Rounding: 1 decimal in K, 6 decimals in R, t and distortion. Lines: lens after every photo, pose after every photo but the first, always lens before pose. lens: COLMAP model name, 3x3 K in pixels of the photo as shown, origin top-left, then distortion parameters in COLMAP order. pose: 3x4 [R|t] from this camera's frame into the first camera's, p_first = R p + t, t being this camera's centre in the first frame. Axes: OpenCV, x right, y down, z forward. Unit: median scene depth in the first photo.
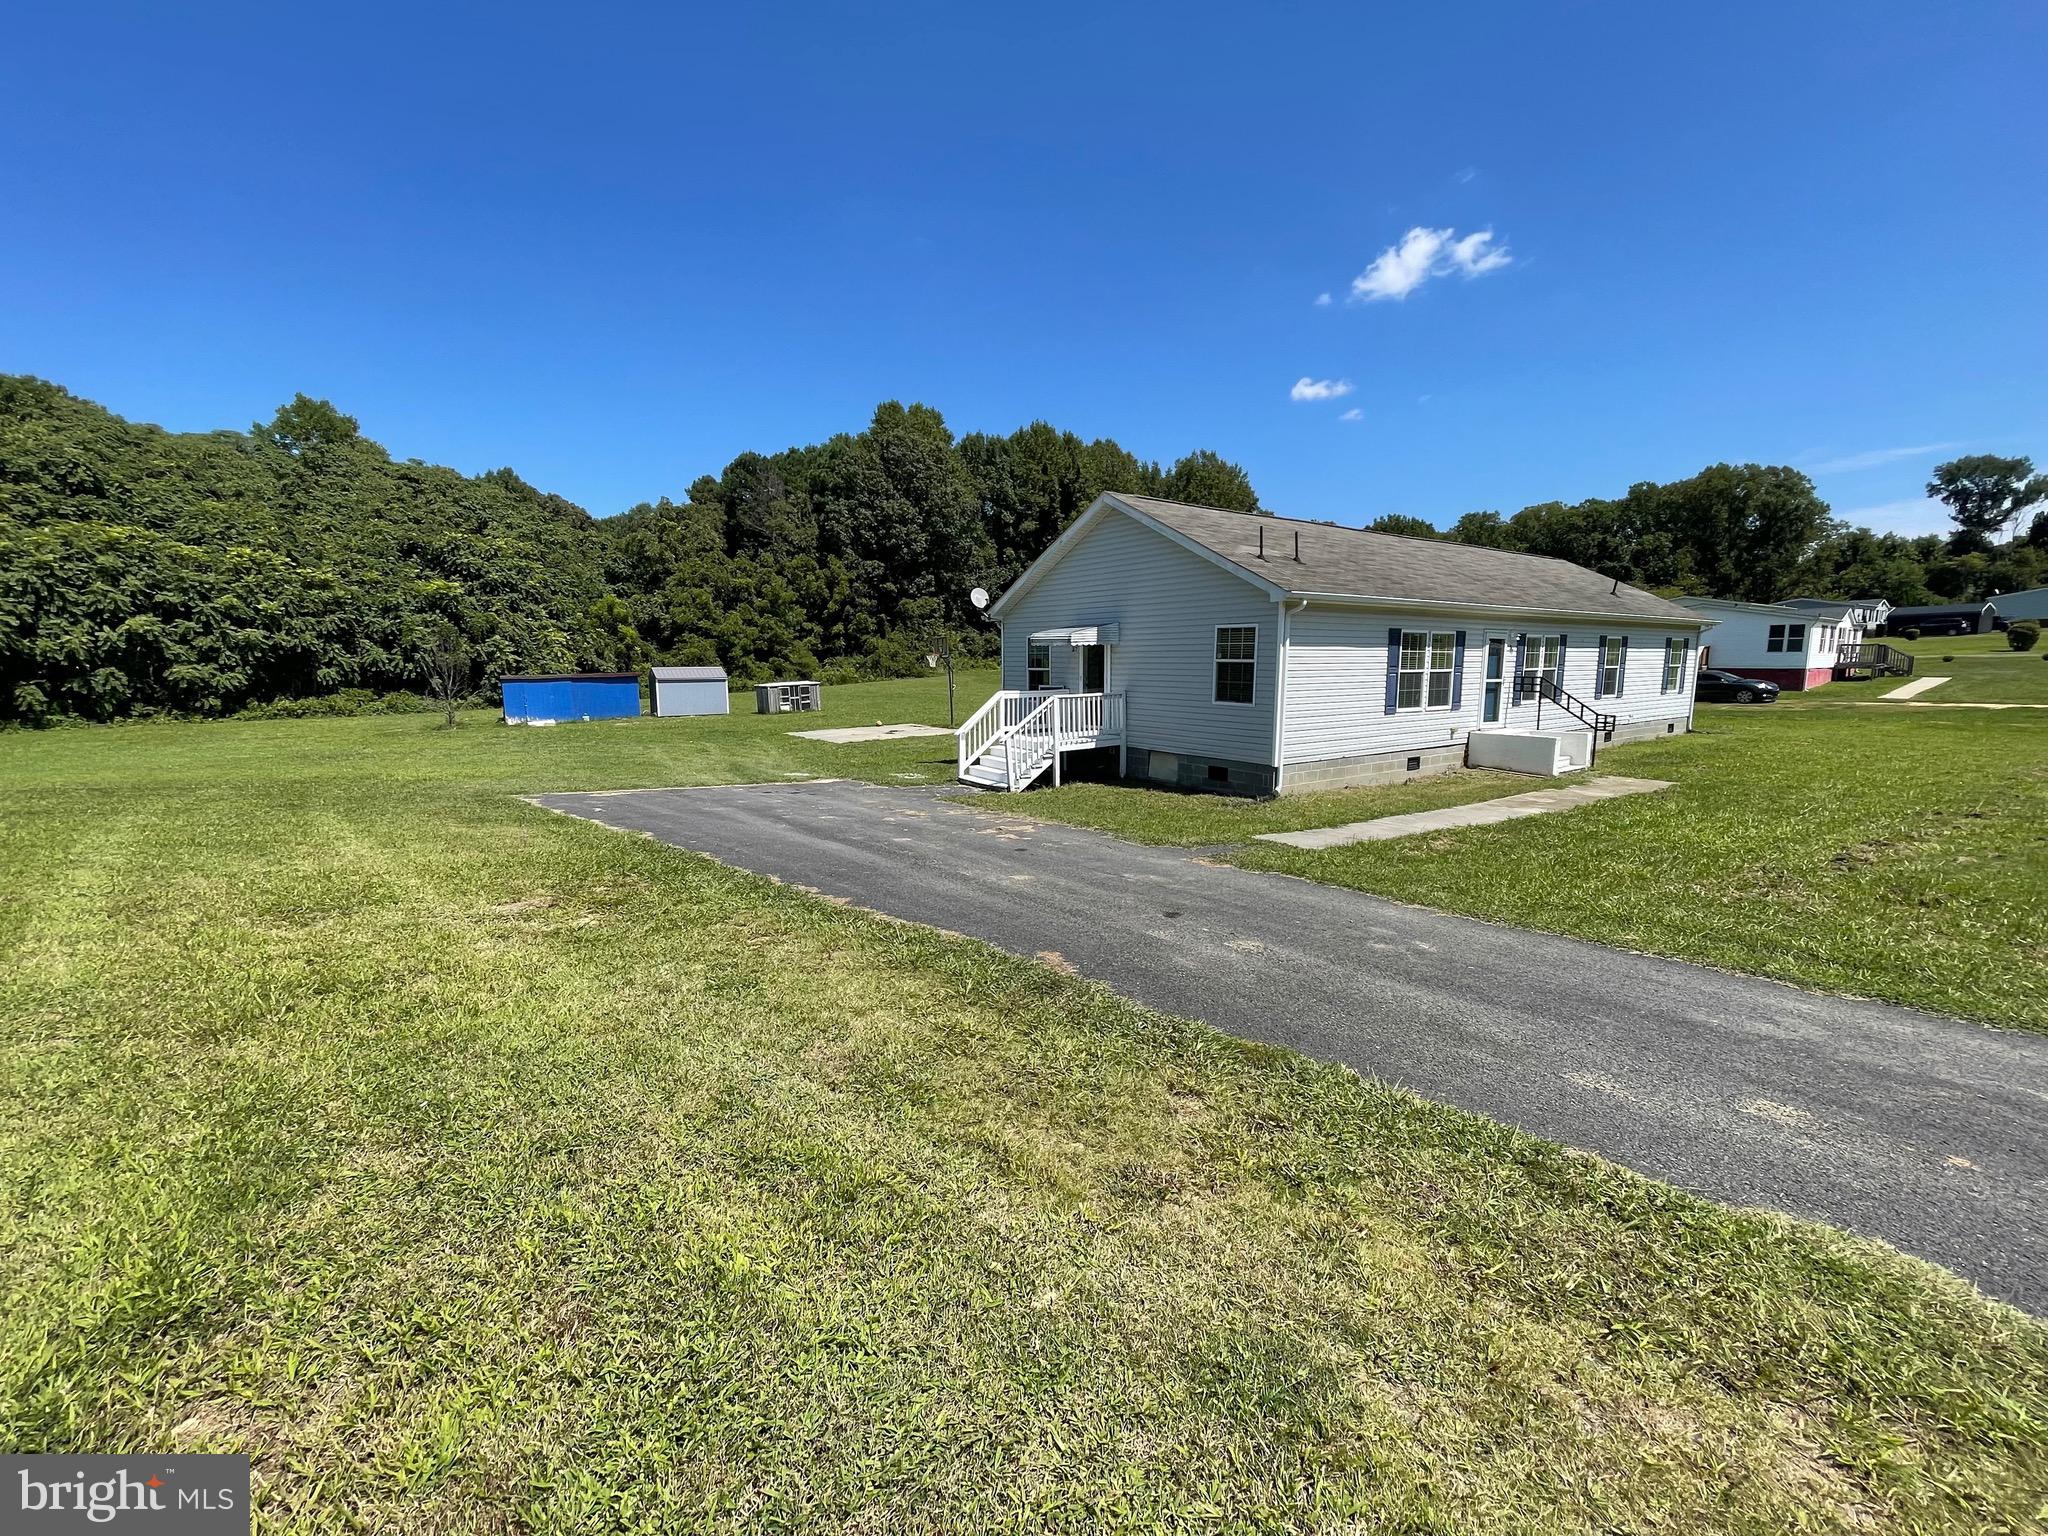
lens RADIAL K [[828.8, 0, 1032.4], [0, 828.8, 776.7], [0, 0, 1]] dist [-0.004452, 0.001861]
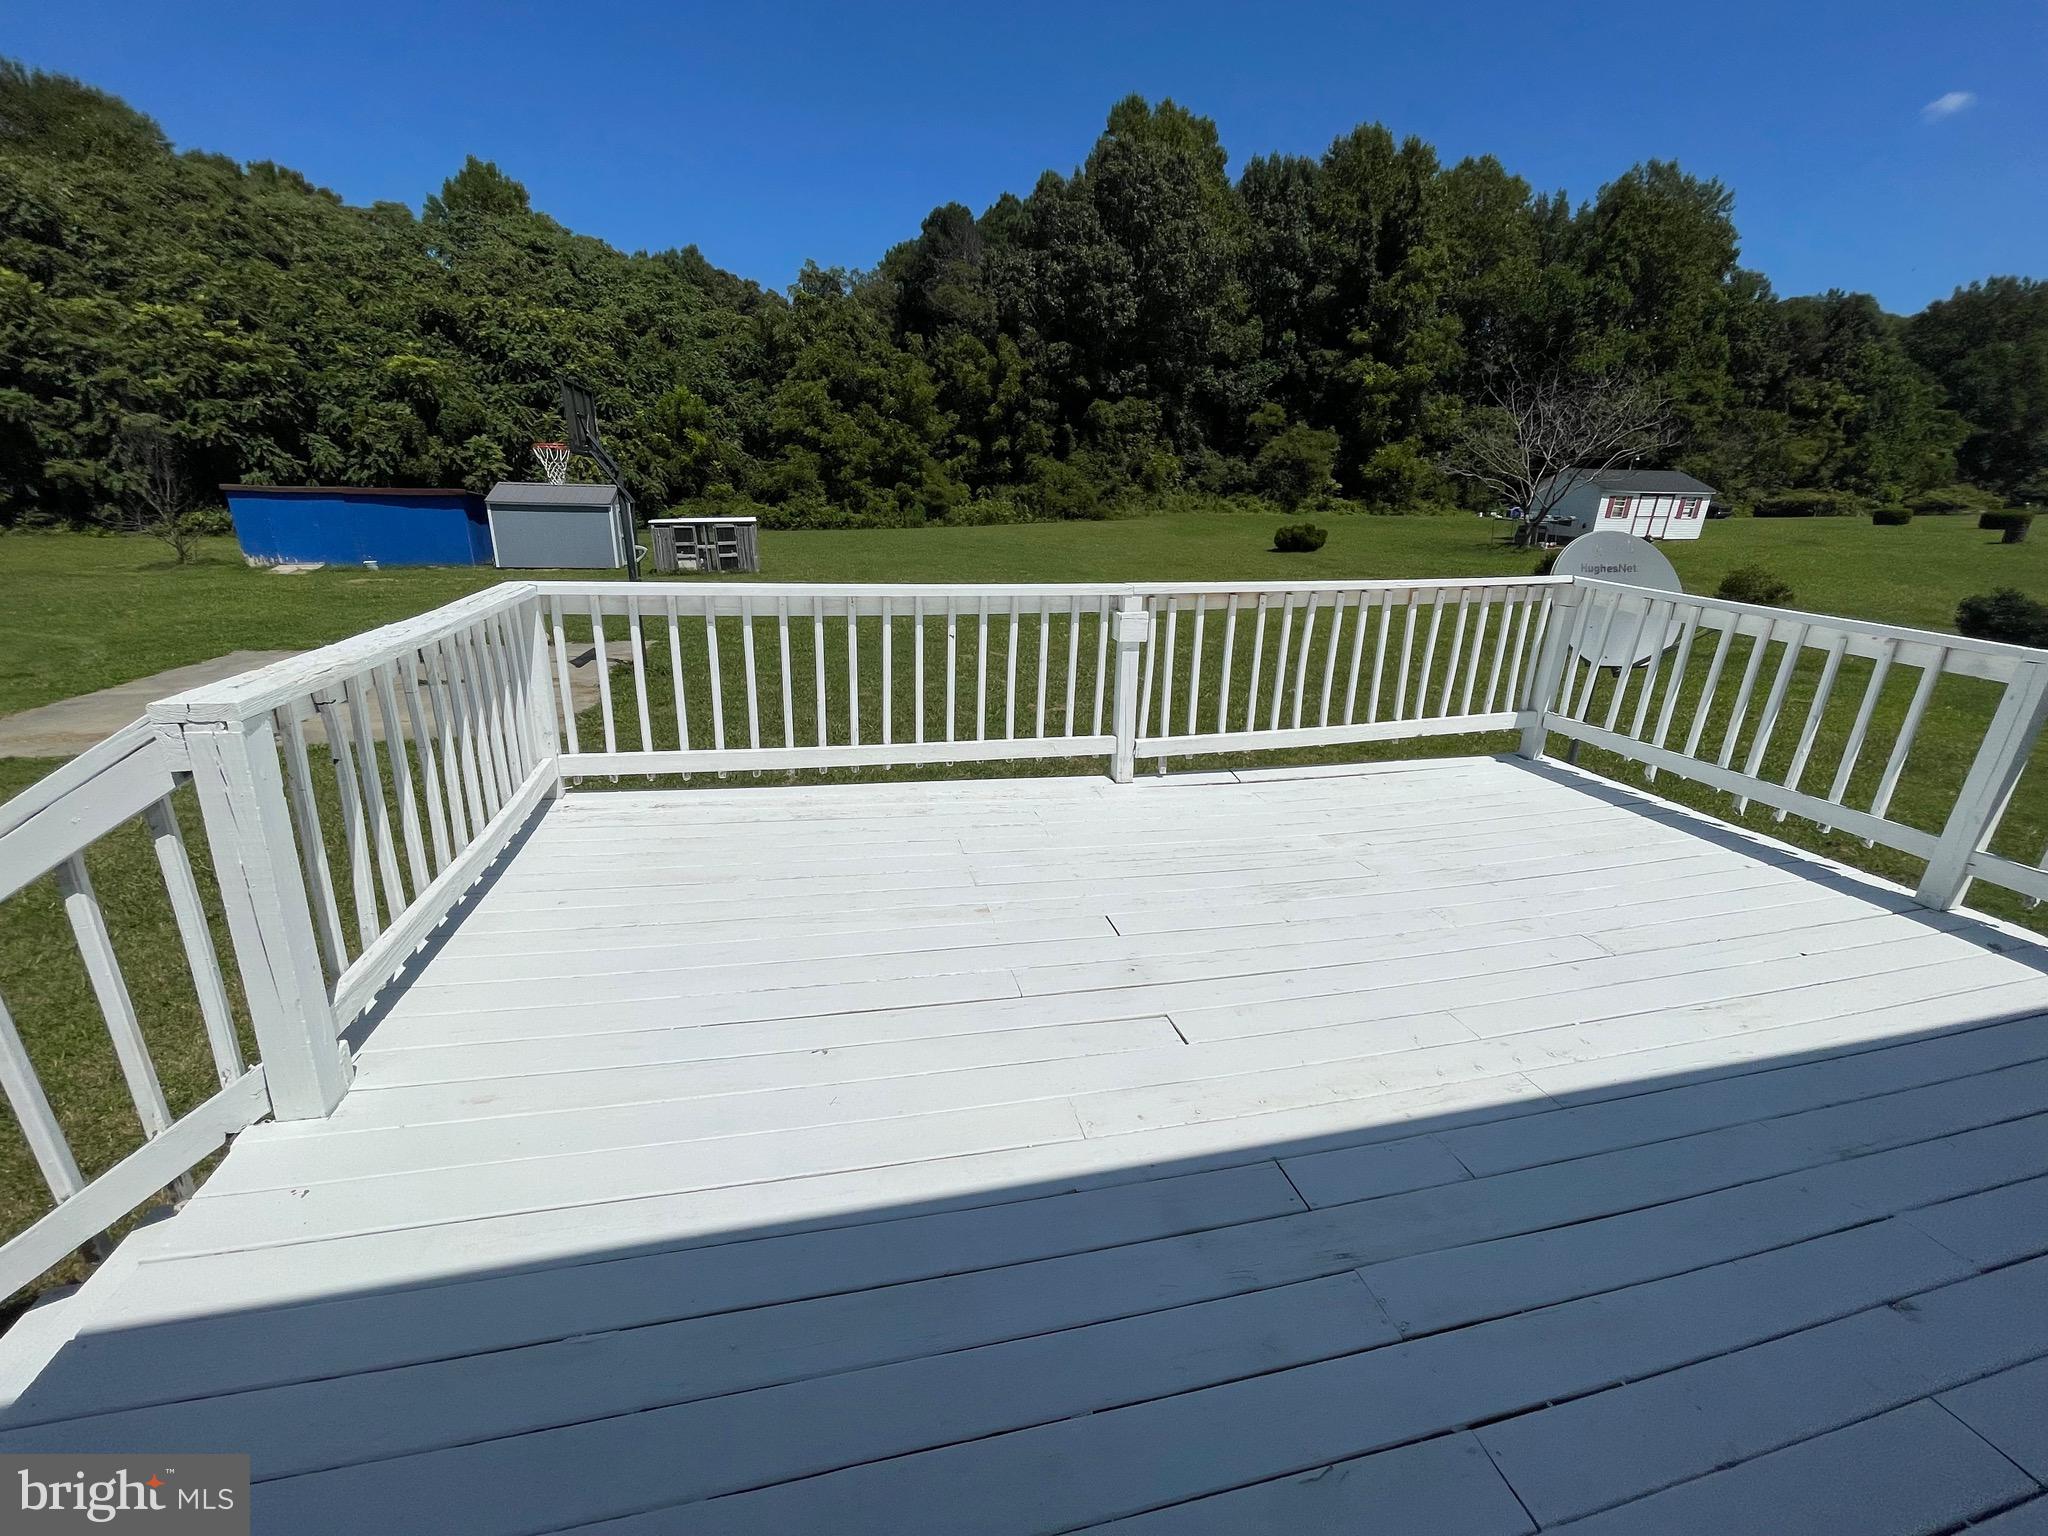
lens RADIAL K [[828.8, 0, 1027.1], [0, 828.8, 761.8], [0, 0, 1]] dist [-0.004452, 0.001861]
pose [[0.929640, 0.146319, -0.338172, 0.093387], [-0.087680, 0.979257, 0.182669, -0.057199], [0.357885, -0.140166, 0.923186, 0.415594]]
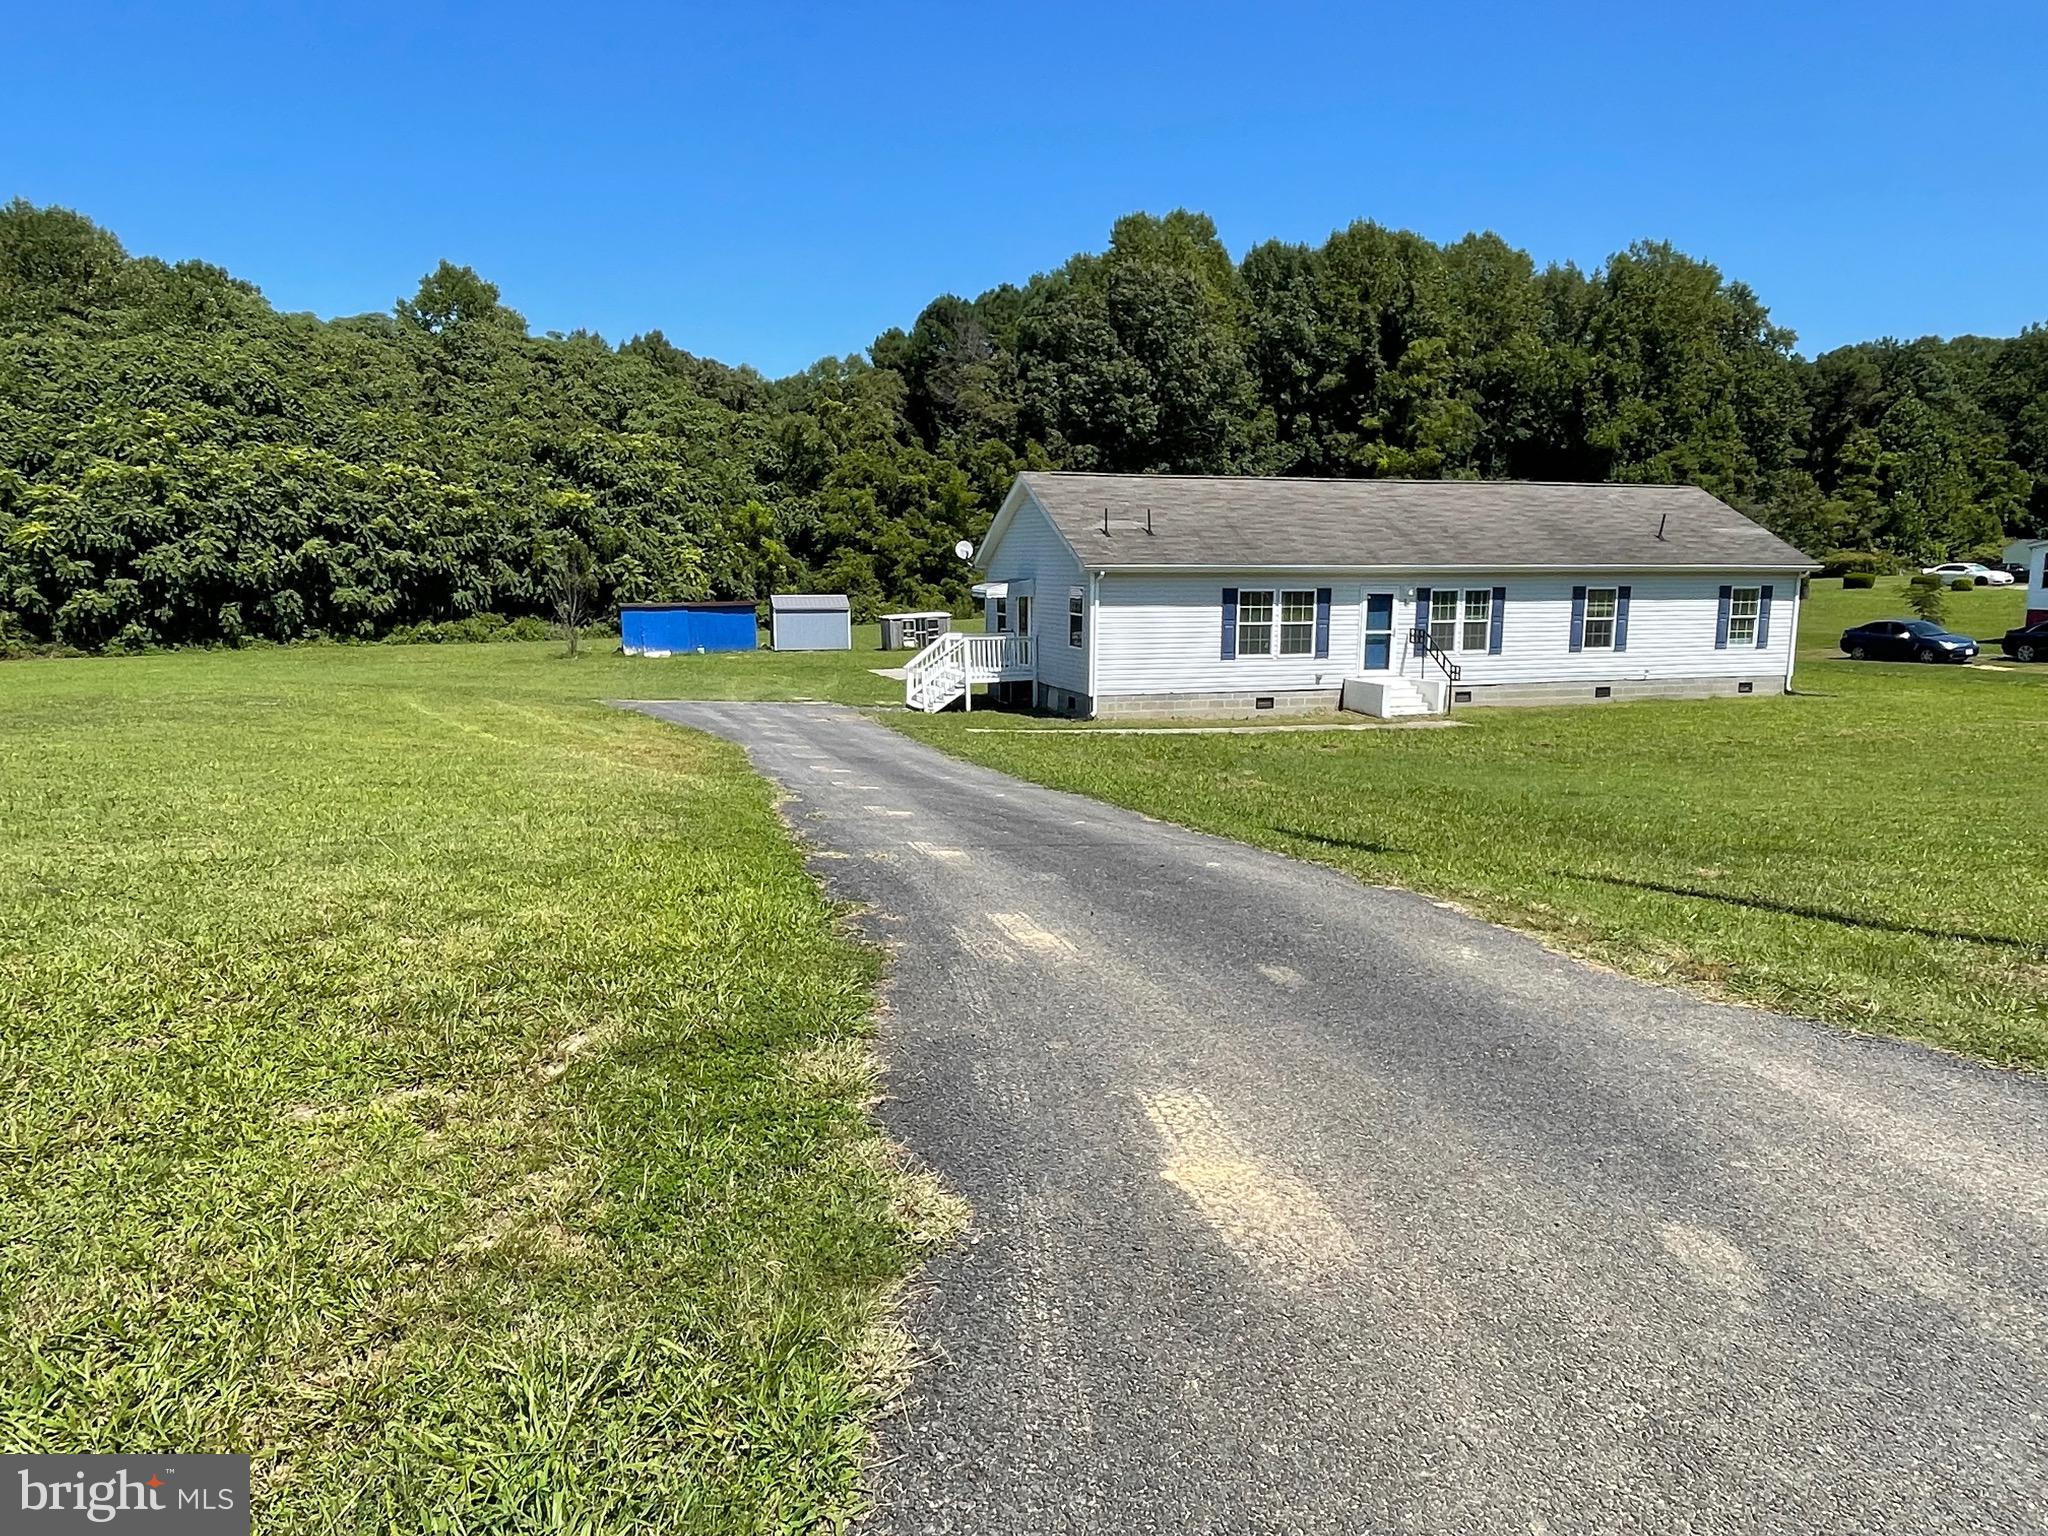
lens RADIAL K [[1385.4, 0, 1043.1], [0, 1385.4, 788.7], [0, 0, 1]] dist [0.019519, -0.033067]
pose [[0.955265, 0.051439, -0.291243, 0.199038], [-0.046209, 0.998624, 0.024812, 0.018994], [0.292118, -0.010244, 0.956327, -0.257814]]
